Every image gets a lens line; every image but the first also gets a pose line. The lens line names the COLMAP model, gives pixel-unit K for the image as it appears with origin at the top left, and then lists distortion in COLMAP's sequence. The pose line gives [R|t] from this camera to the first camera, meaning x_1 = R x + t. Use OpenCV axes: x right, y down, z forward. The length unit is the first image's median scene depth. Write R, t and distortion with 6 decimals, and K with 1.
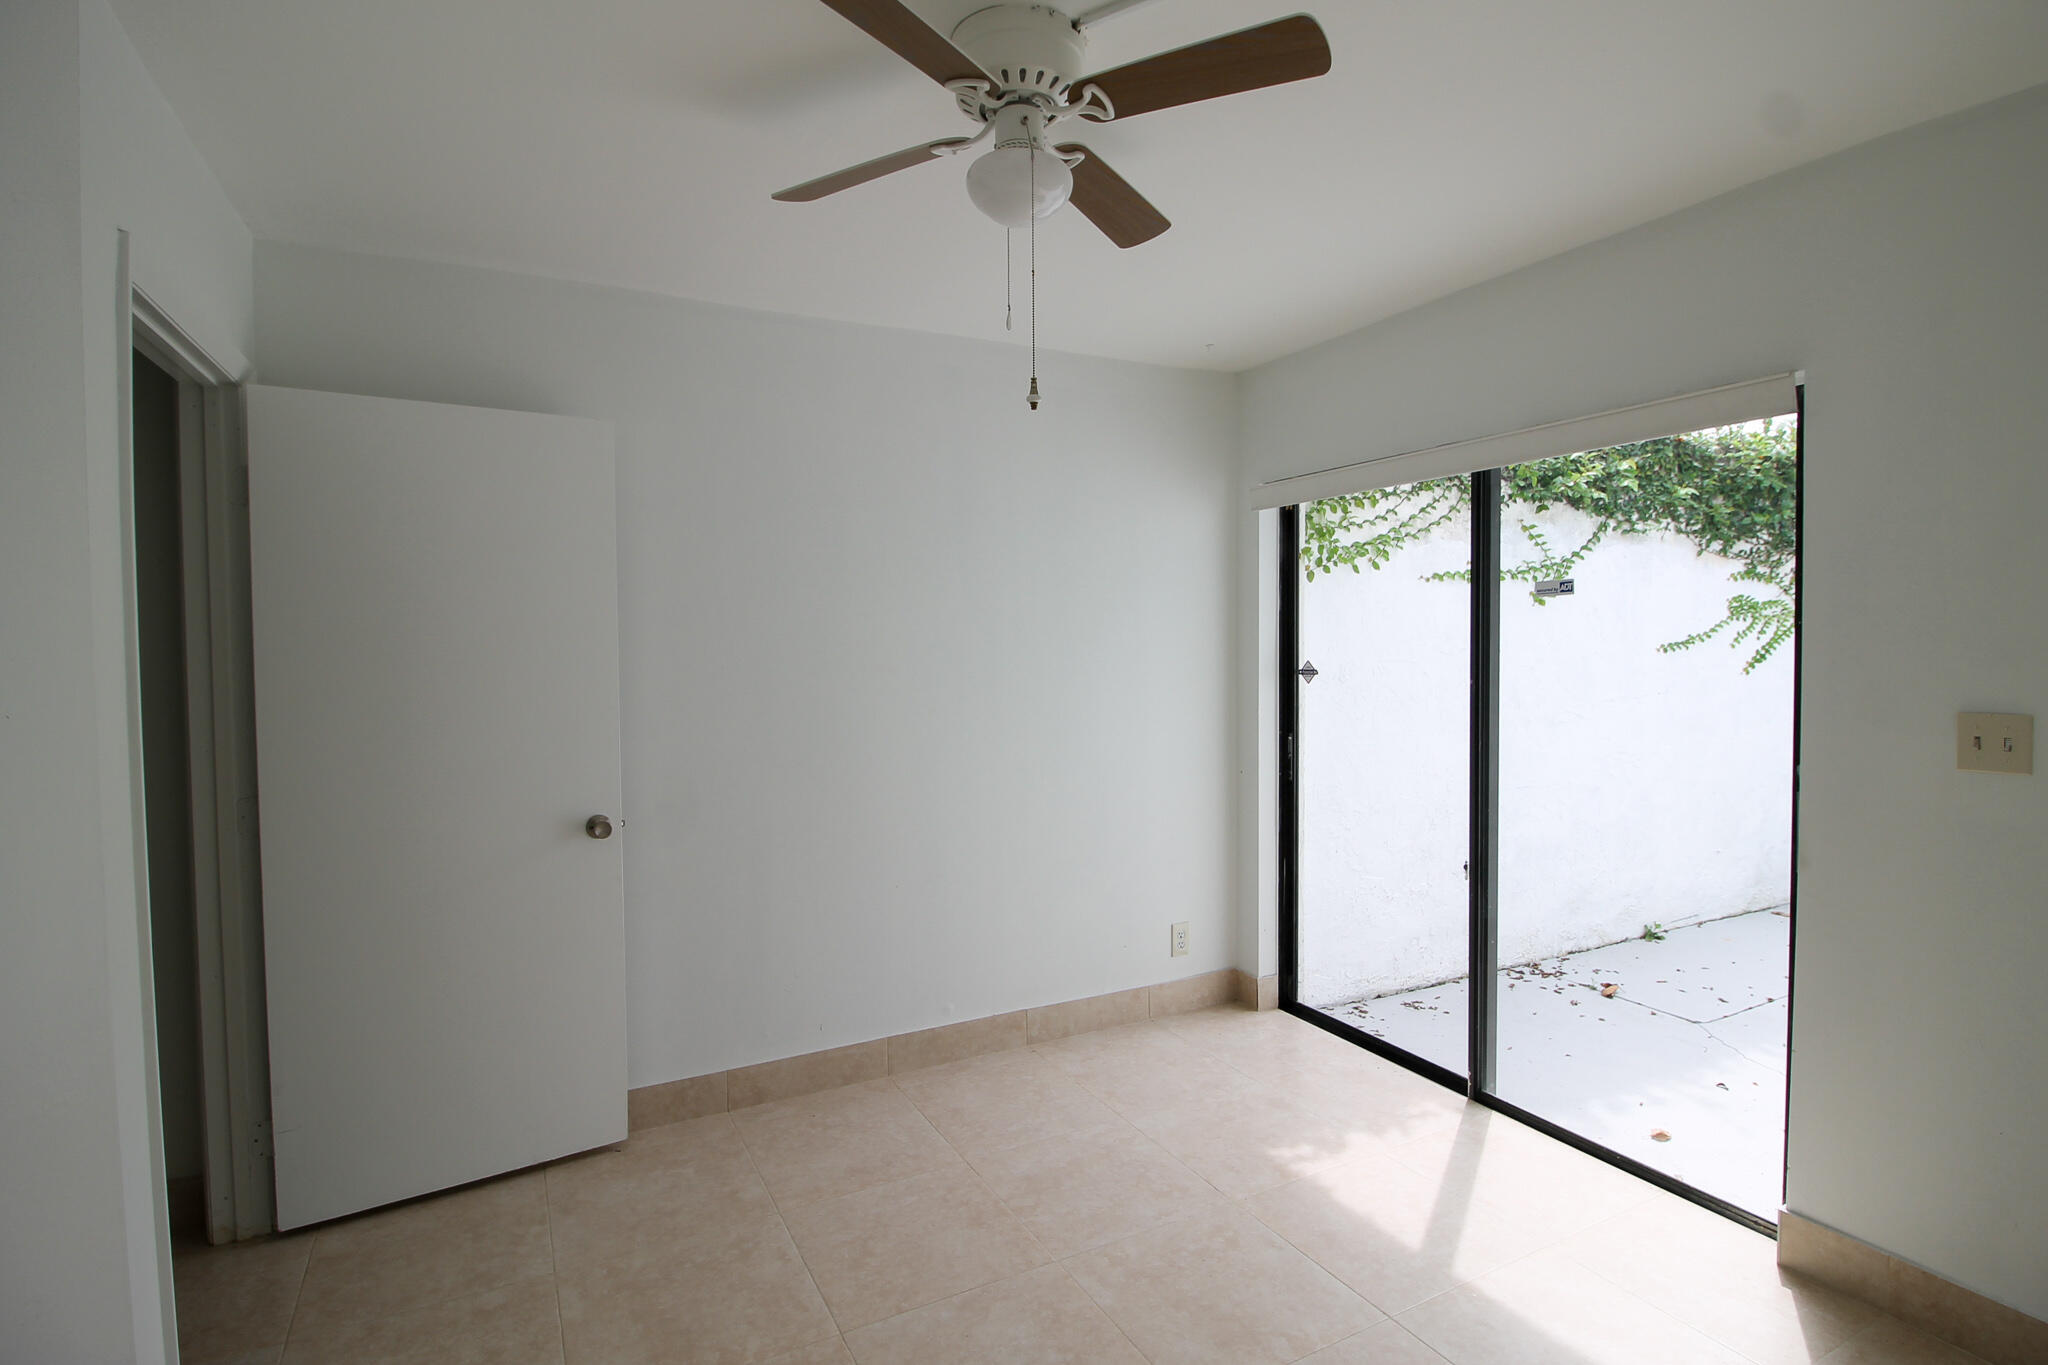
lens RADIAL K [[1026.0, 0, 1030.2], [0, 1026.0, 674.1], [0, 0, 1]] dist [-0.000464, -0.001014]
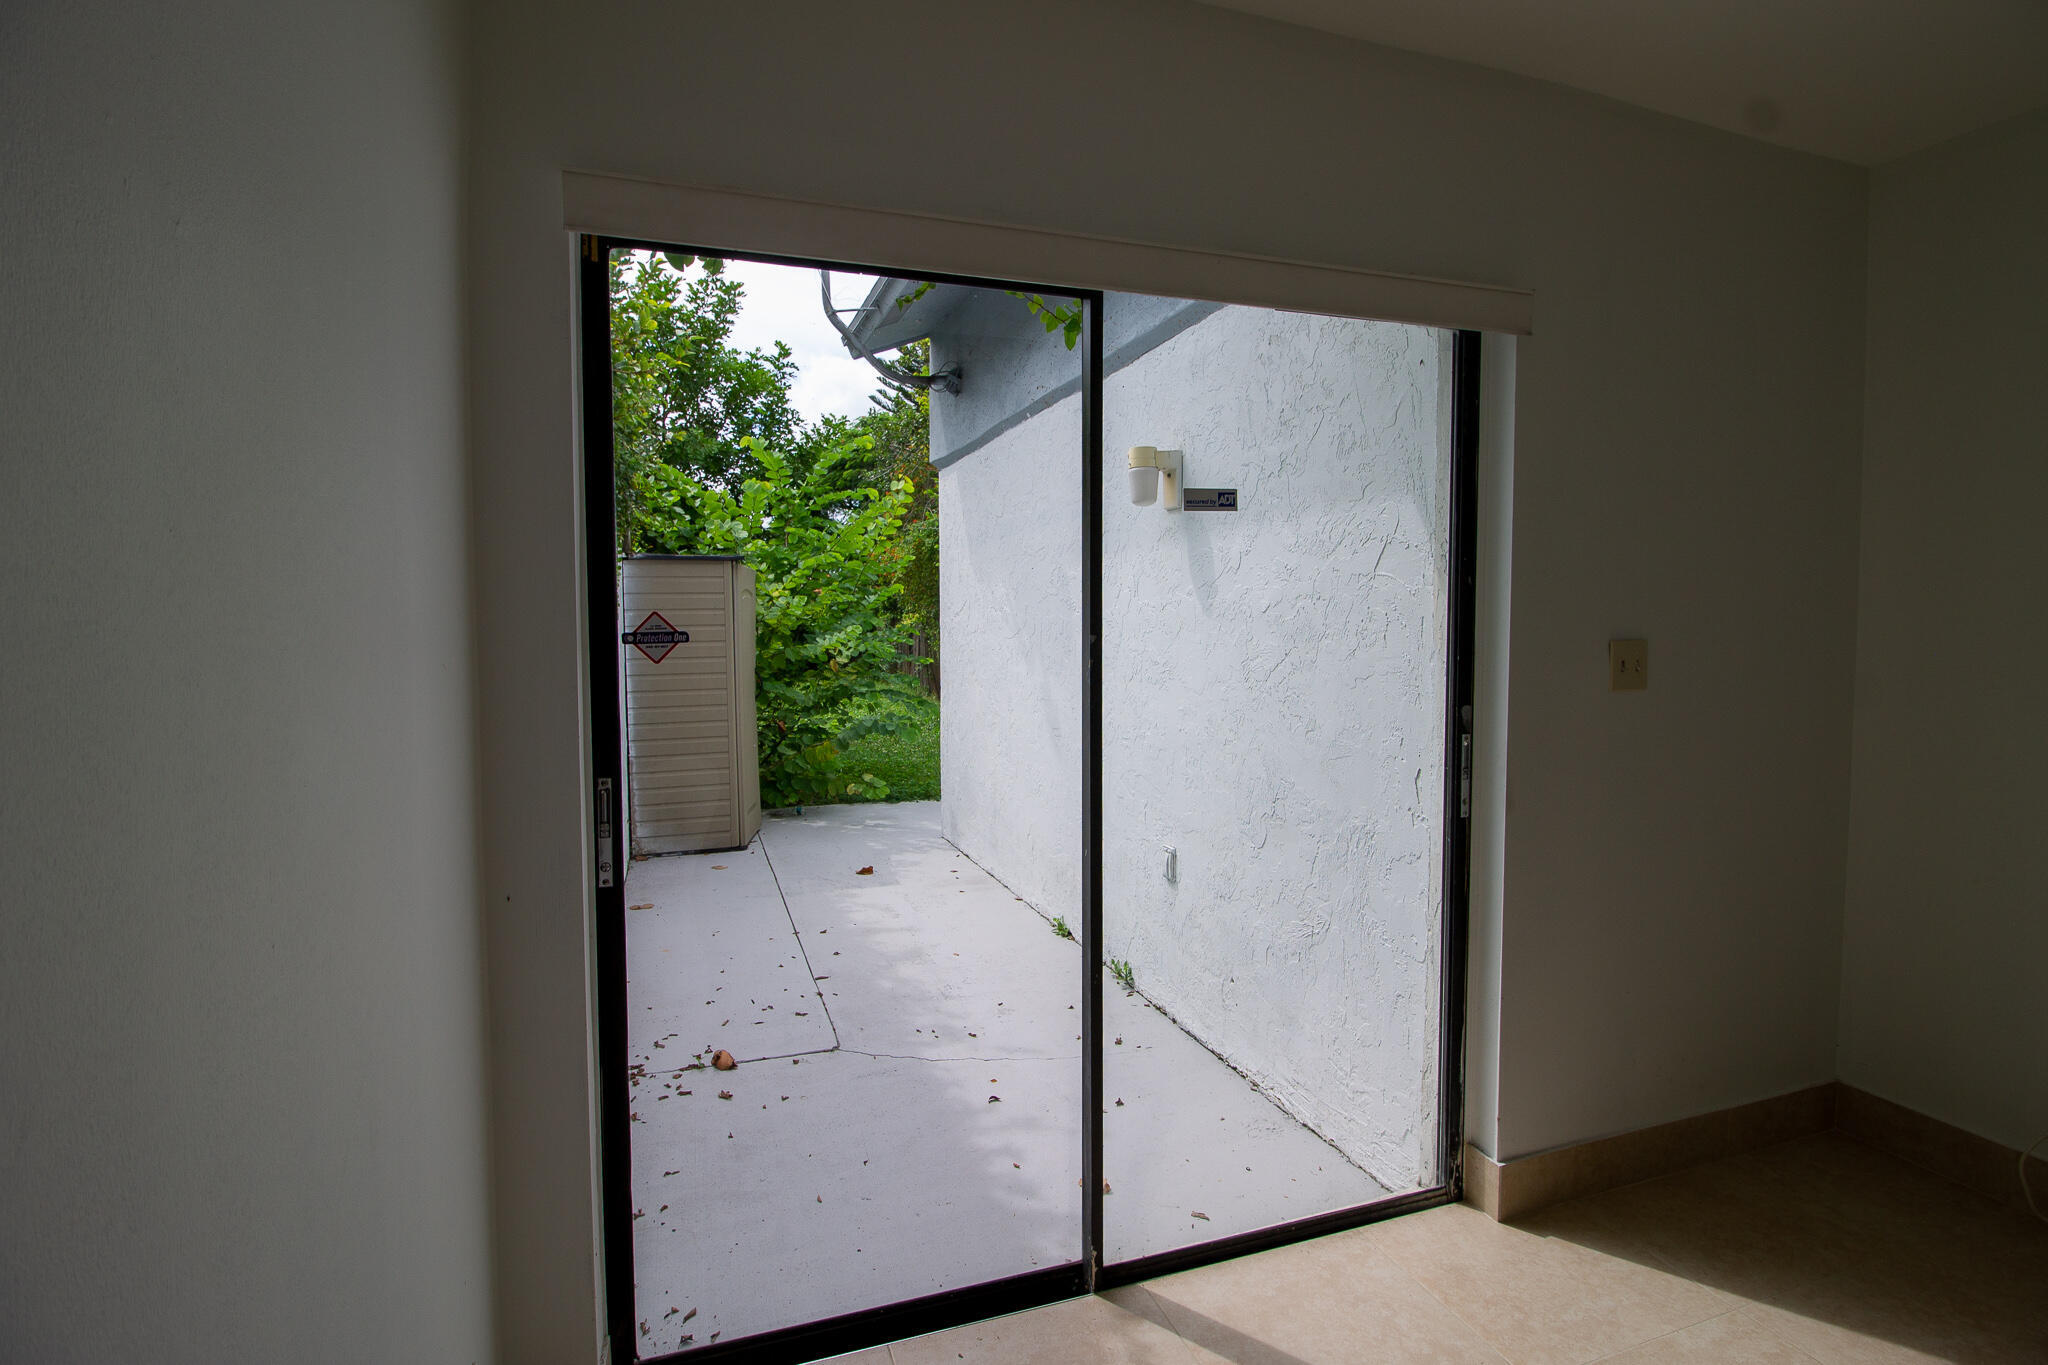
lens RADIAL K [[1026.0, 0, 1030.2], [0, 1026.0, 674.1], [0, 0, 1]] dist [-0.000464, -0.001014]
pose [[0.136896, -0.049264, 0.989360, -0.201608], [0.035763, 0.998357, 0.044764, -0.000306], [-0.989940, 0.029255, 0.138433, 0.978668]]
